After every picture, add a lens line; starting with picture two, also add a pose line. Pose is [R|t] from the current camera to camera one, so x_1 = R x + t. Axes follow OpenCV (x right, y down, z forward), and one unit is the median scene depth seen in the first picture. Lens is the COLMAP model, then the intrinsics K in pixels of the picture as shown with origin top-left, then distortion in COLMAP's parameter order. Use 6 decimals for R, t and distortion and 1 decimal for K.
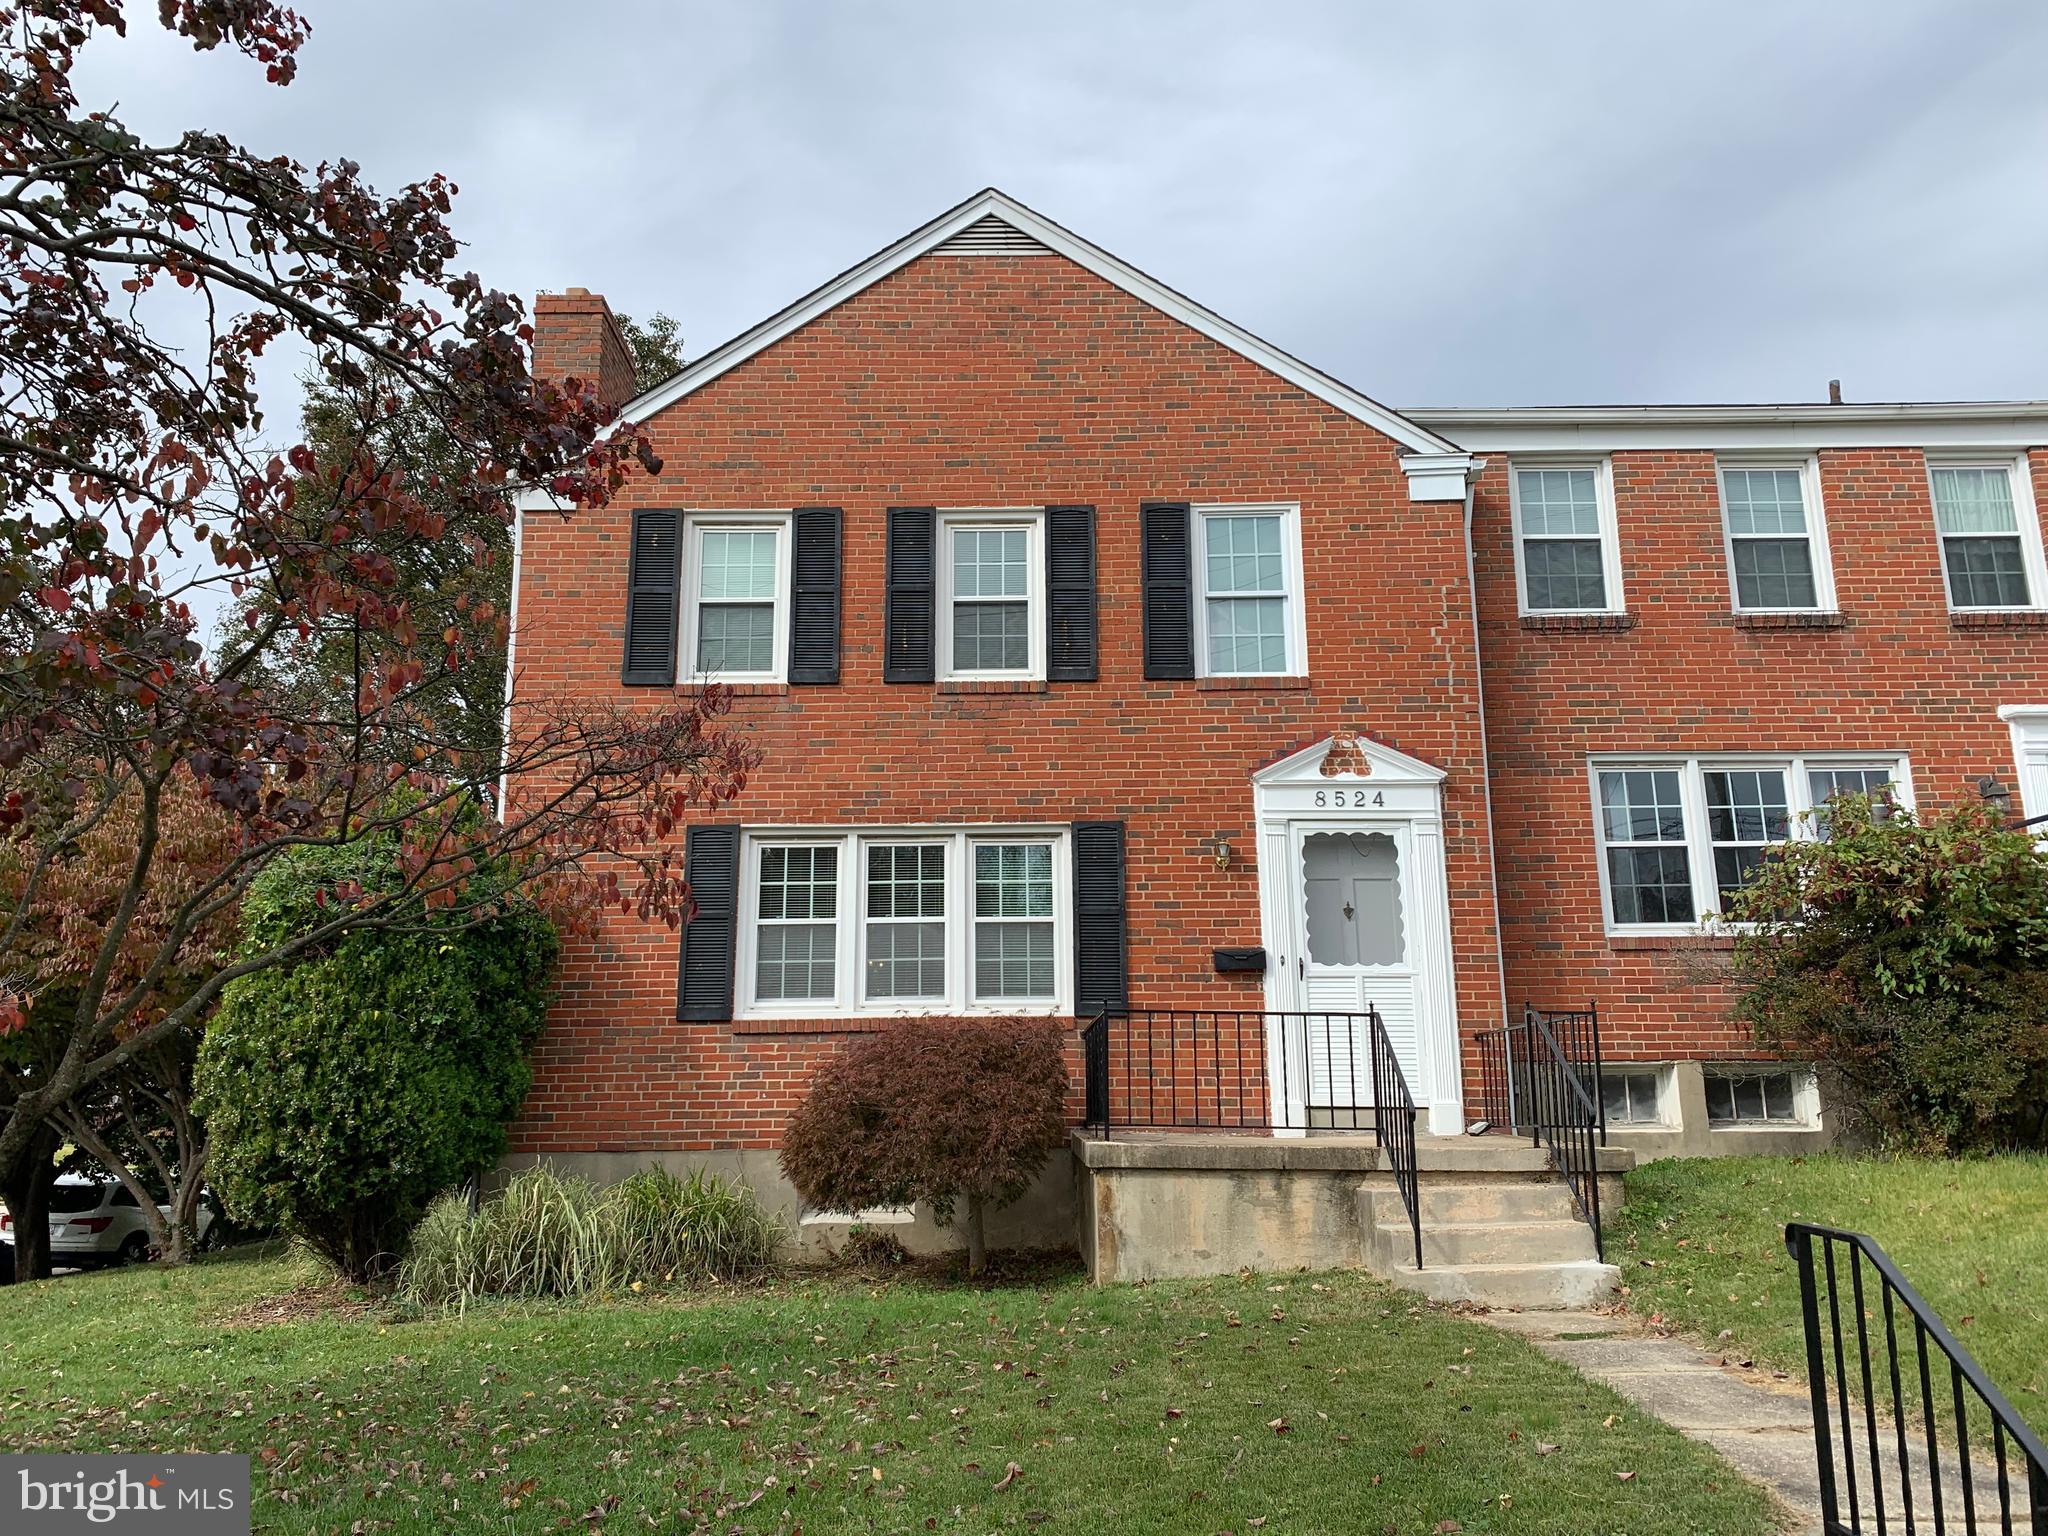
lens RADIAL K [[1556.3, 0, 1024.3], [0, 1556.3, 759.5], [0, 0, 1]] dist [0.047721, -0.058319]
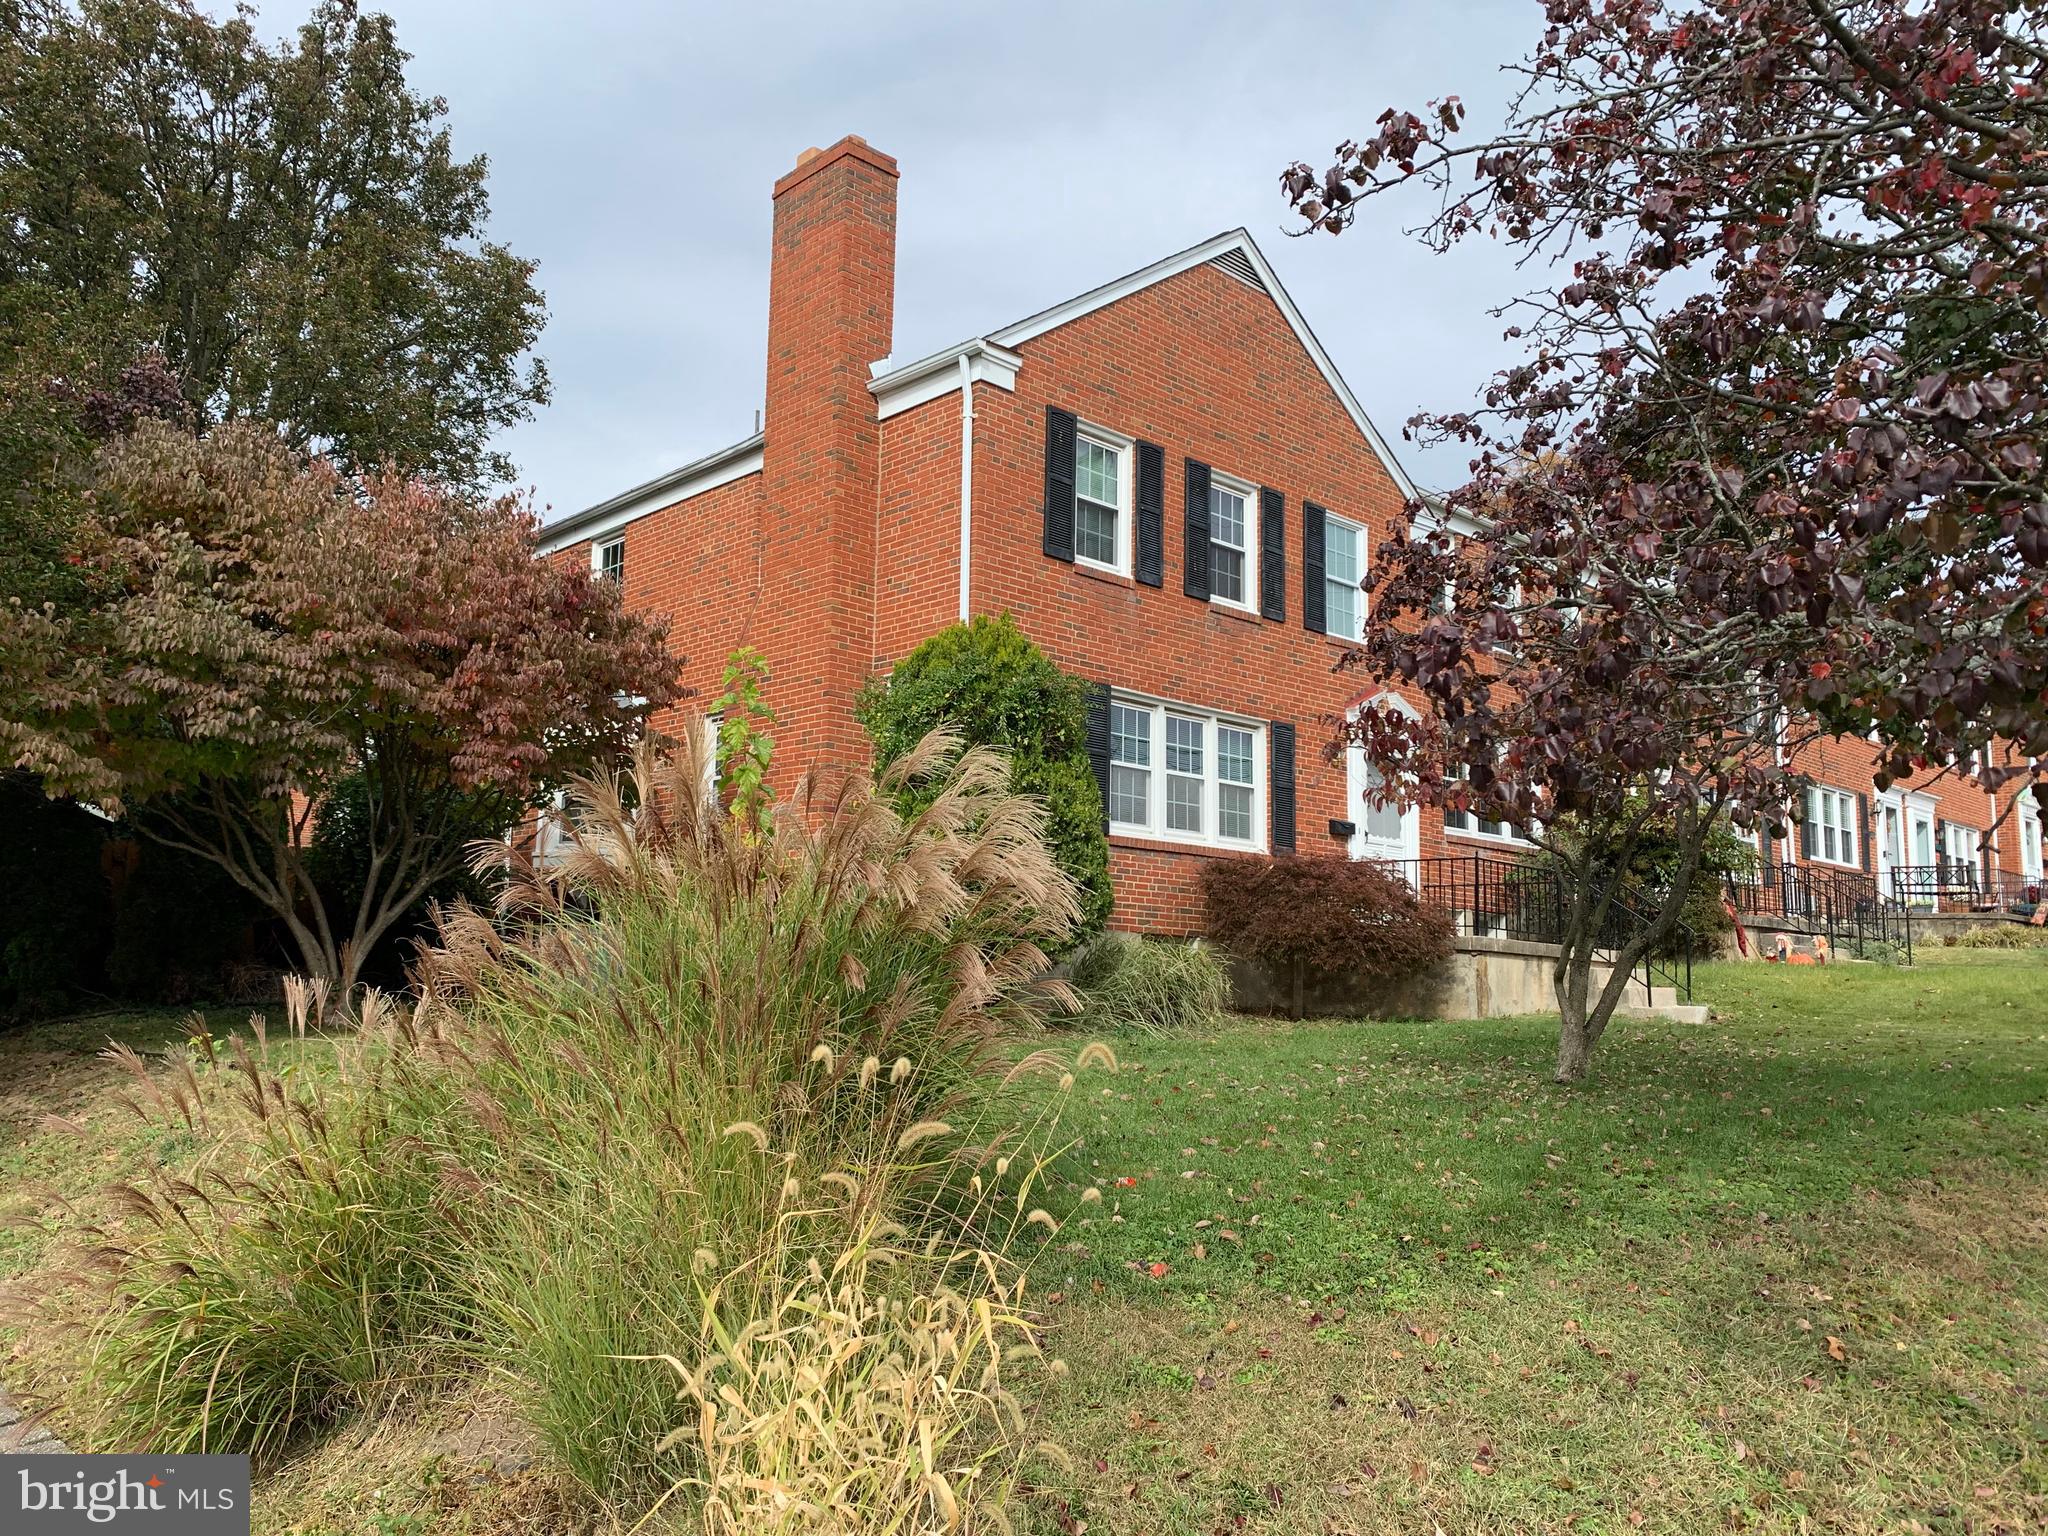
lens RADIAL K [[1556.3, 0, 1024.9], [0, 1556.3, 778.6], [0, 0, 1]] dist [0.047721, -0.058319]
pose [[0.716975, 0.114212, 0.687679, -1.071535], [-0.182068, 0.982927, 0.026576, 0.093037], [-0.672903, -0.144259, 0.725528, 0.112746]]
